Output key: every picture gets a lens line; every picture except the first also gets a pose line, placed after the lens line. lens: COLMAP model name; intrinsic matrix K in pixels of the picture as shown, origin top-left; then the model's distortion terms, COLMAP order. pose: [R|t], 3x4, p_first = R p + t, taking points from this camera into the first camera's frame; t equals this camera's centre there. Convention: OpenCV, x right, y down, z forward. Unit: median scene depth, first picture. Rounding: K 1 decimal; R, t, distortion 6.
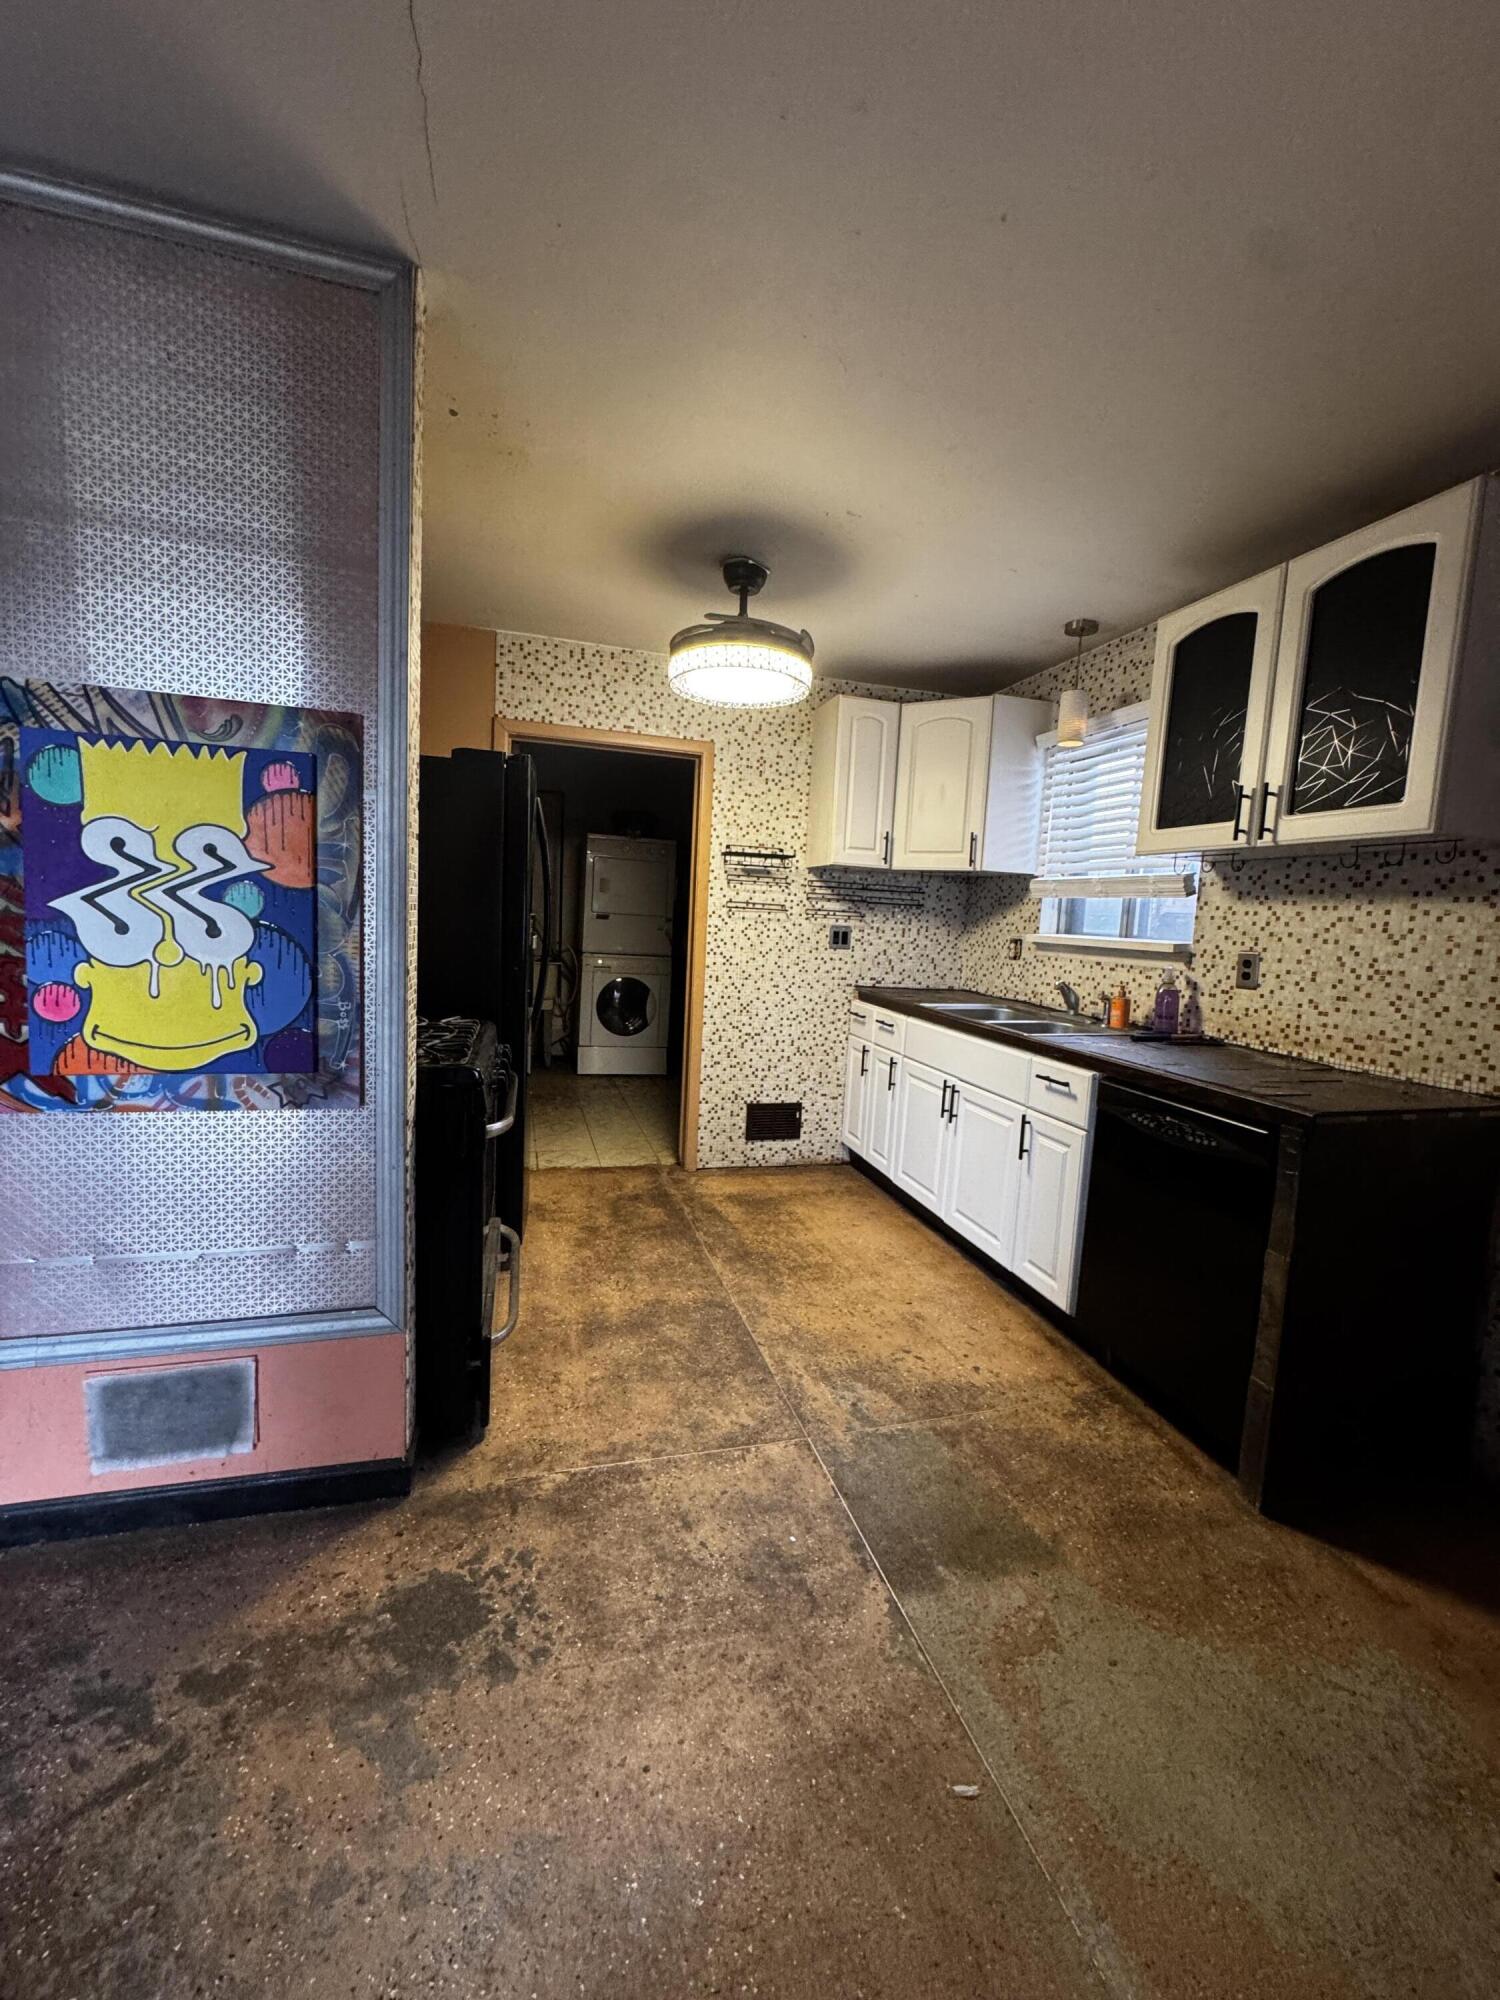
lens RADIAL K [[800.1, 0, 753.4], [0, 800.1, 1000.6], [0, 0, 1]] dist [-0.005648, 0.000461]
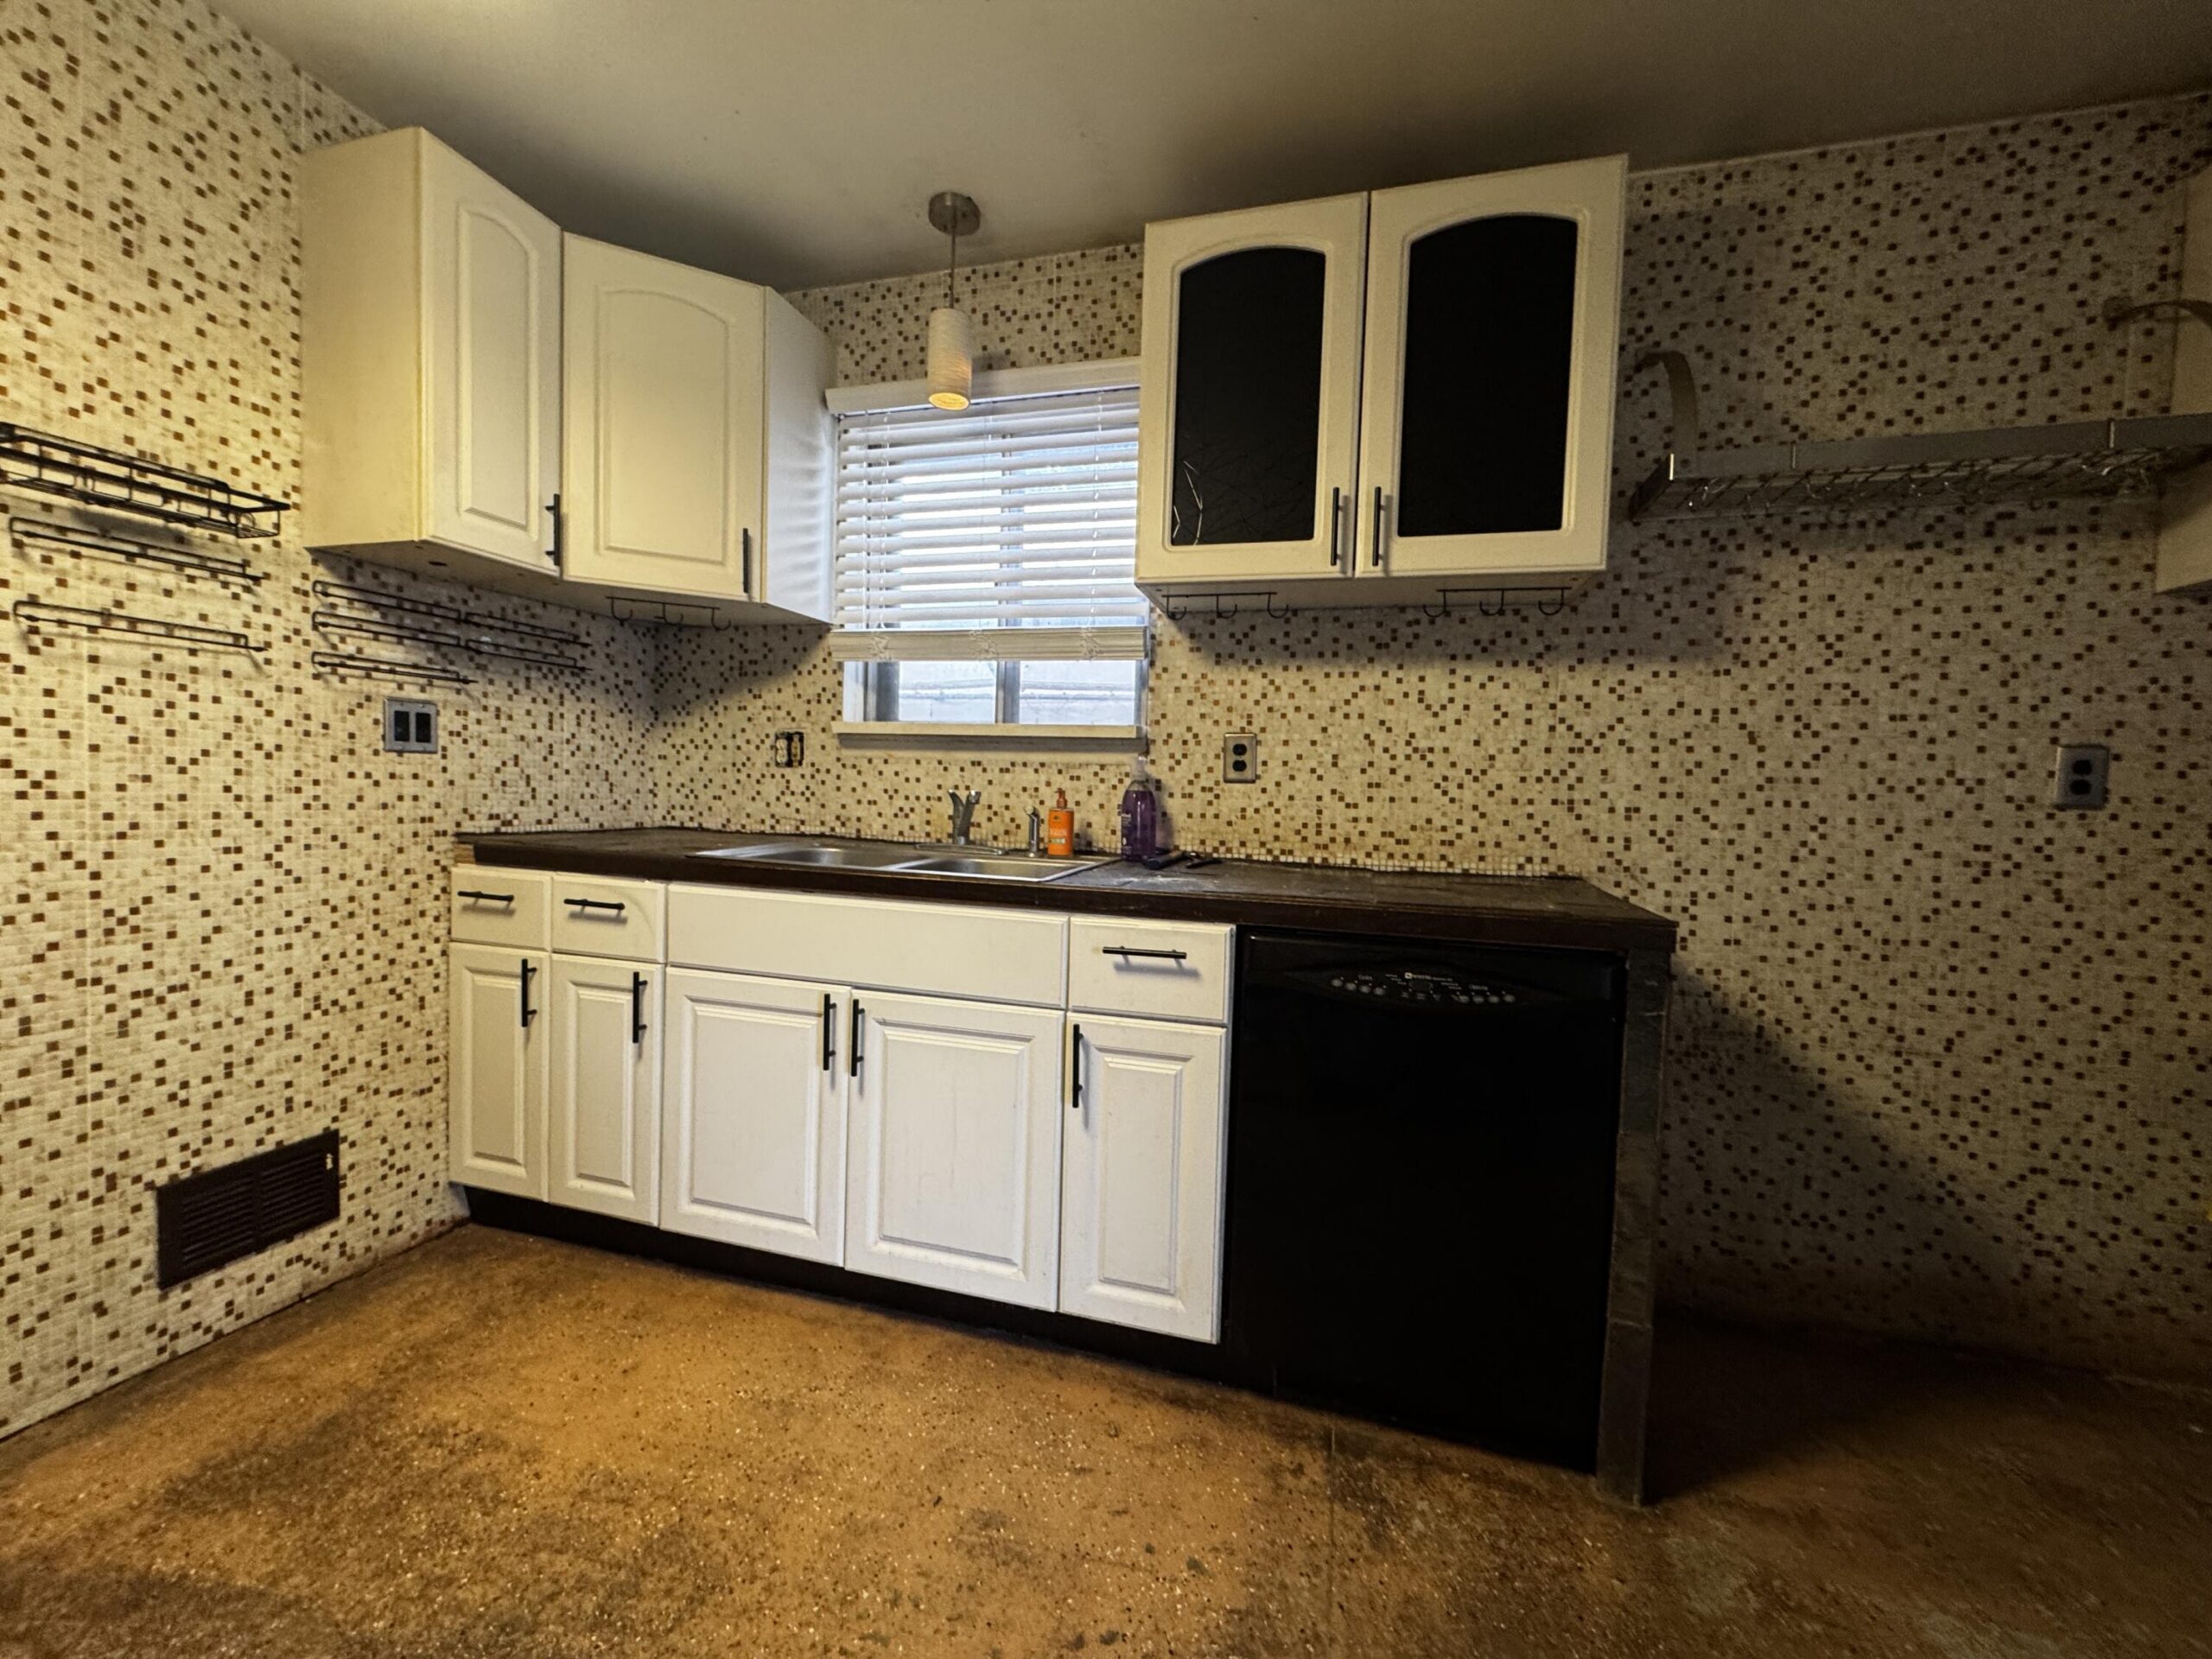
lens RADIAL K [[884.9, 0, 1112.7], [0, 884.9, 826.9], [0, 0, 1]] dist [-0.005648, 0.000461]
pose [[0.531619, -0.072559, 0.843870, -0.113734], [0.085378, 0.995840, 0.031840, -0.007500], [-0.842669, 0.055121, 0.535602, 0.485408]]
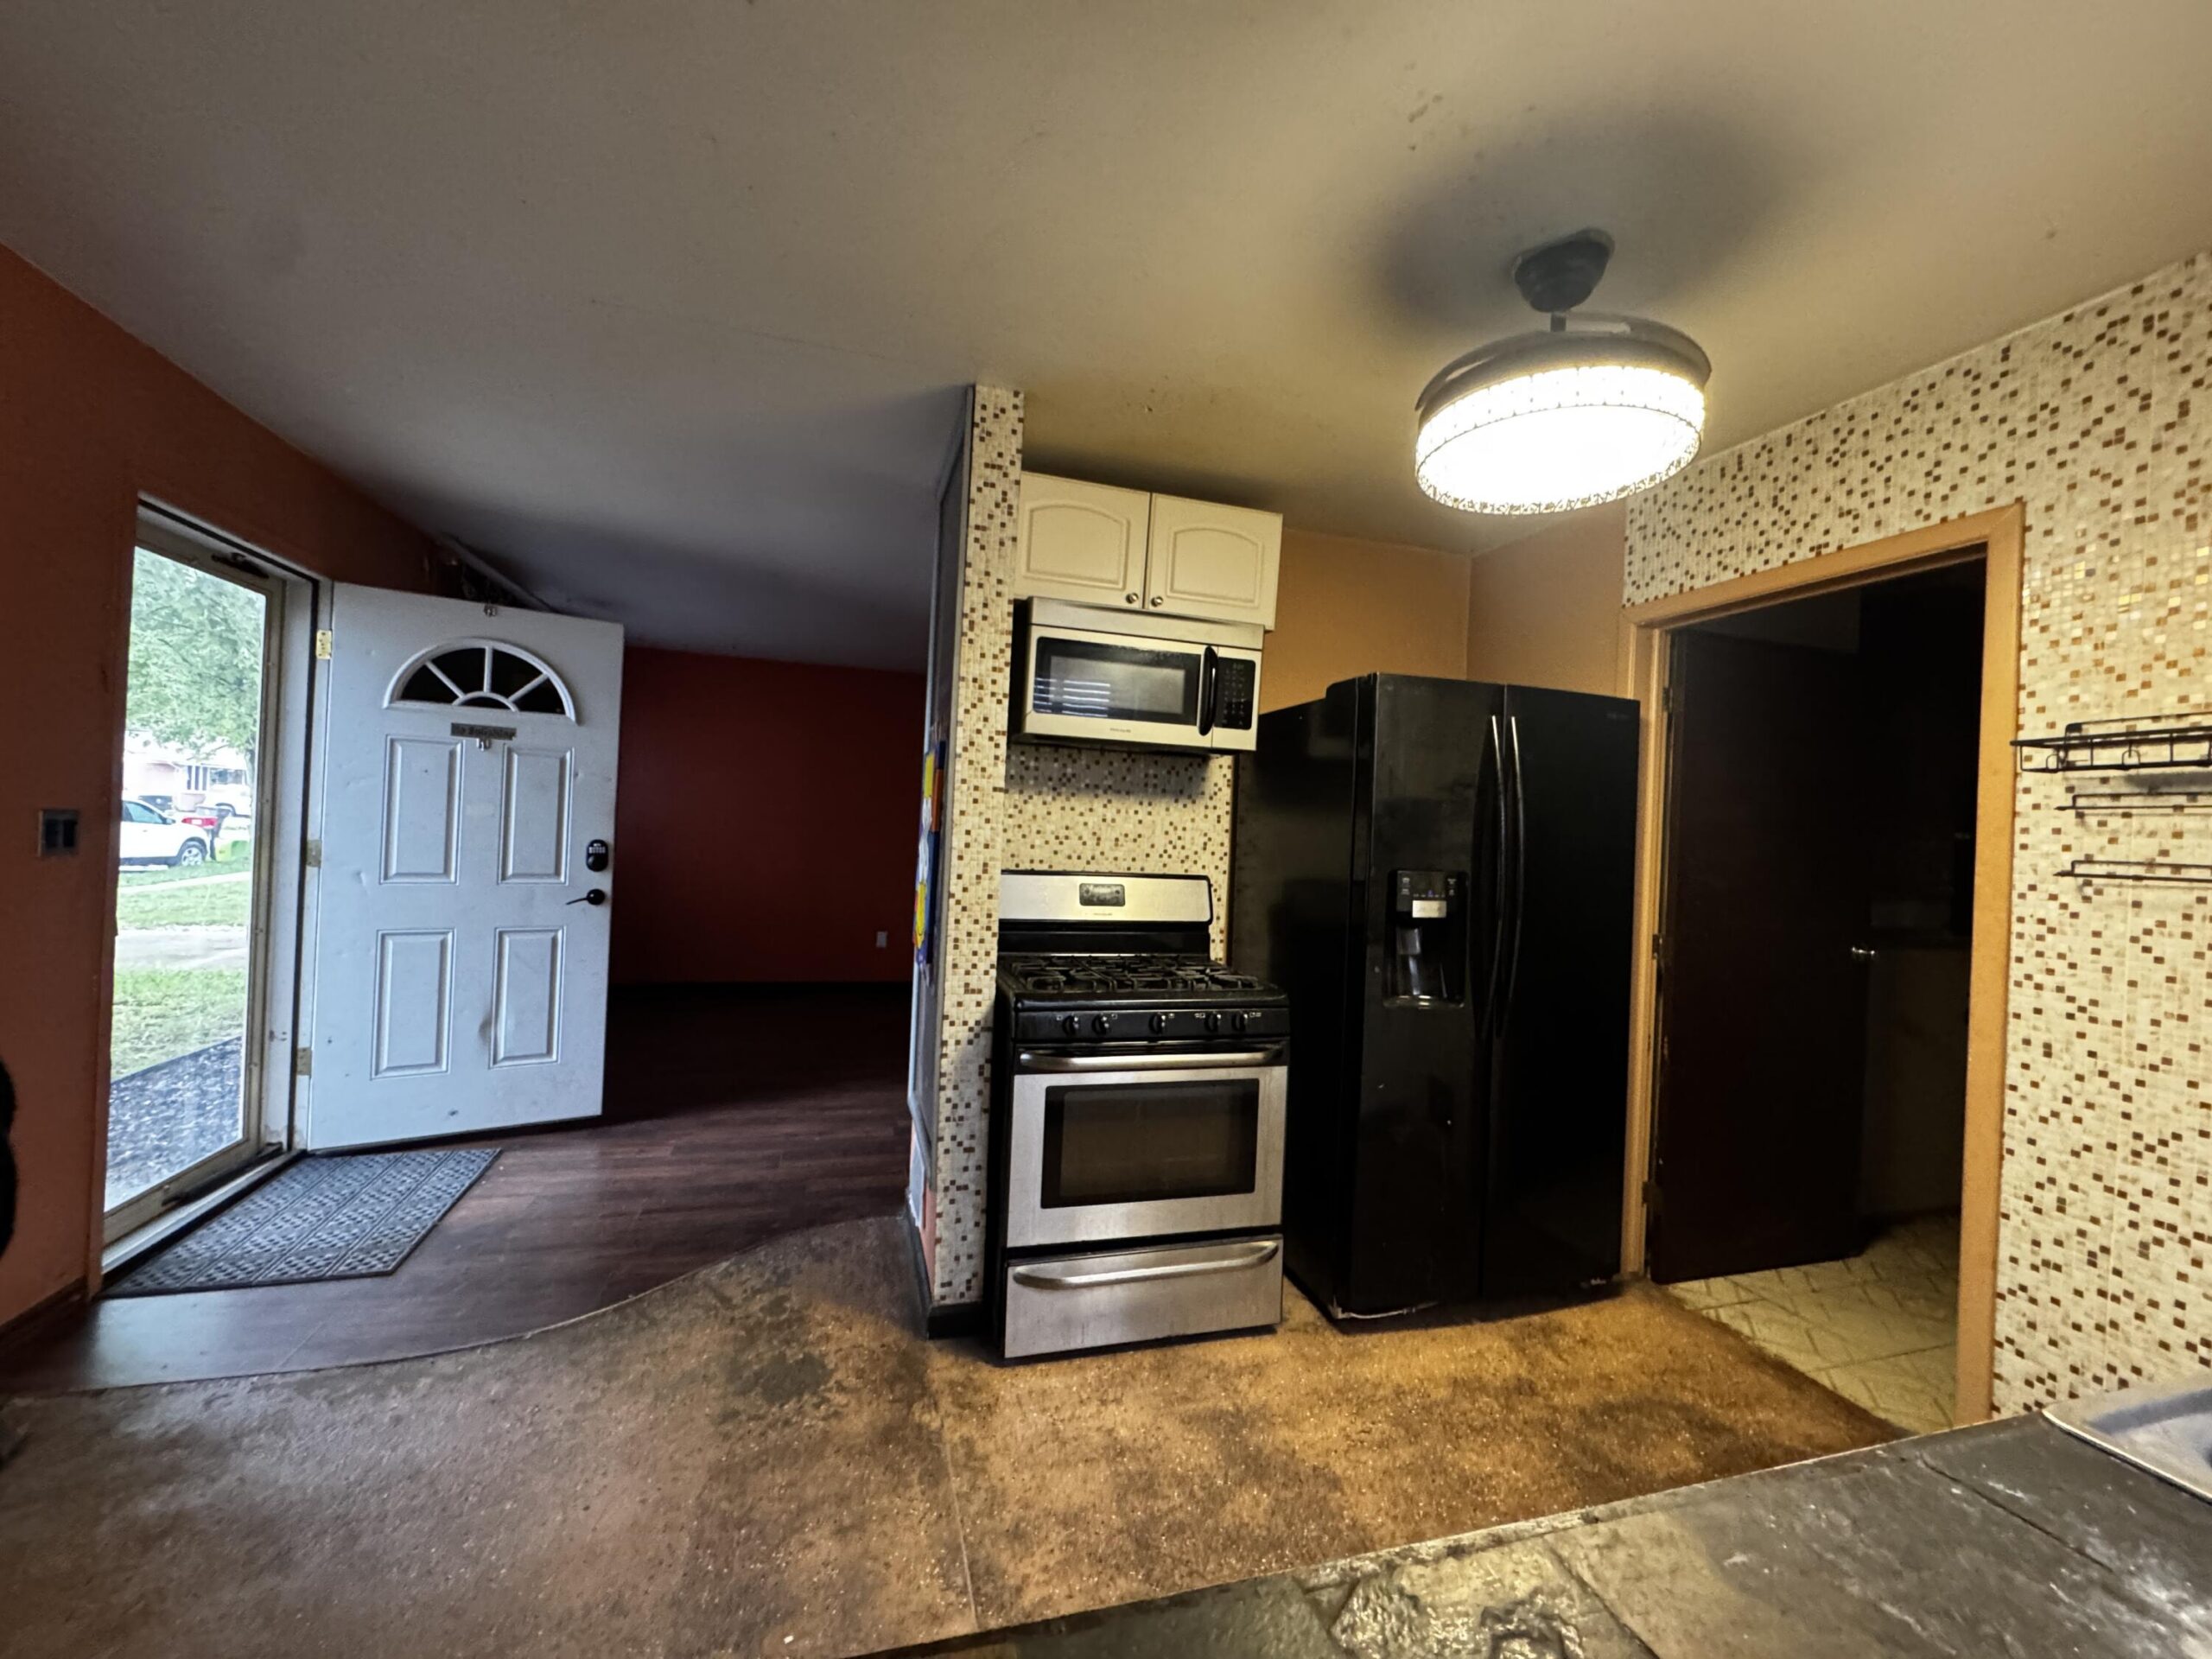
lens RADIAL K [[884.9, 0, 1103.0], [0, 884.9, 830.4], [0, 0, 1]] dist [-0.005648, 0.000461]
pose [[0.006318, -0.053778, -0.998533, 0.447119], [-0.152921, 0.986756, -0.054111, -0.044203], [0.988218, 0.153039, -0.001989, 0.563945]]
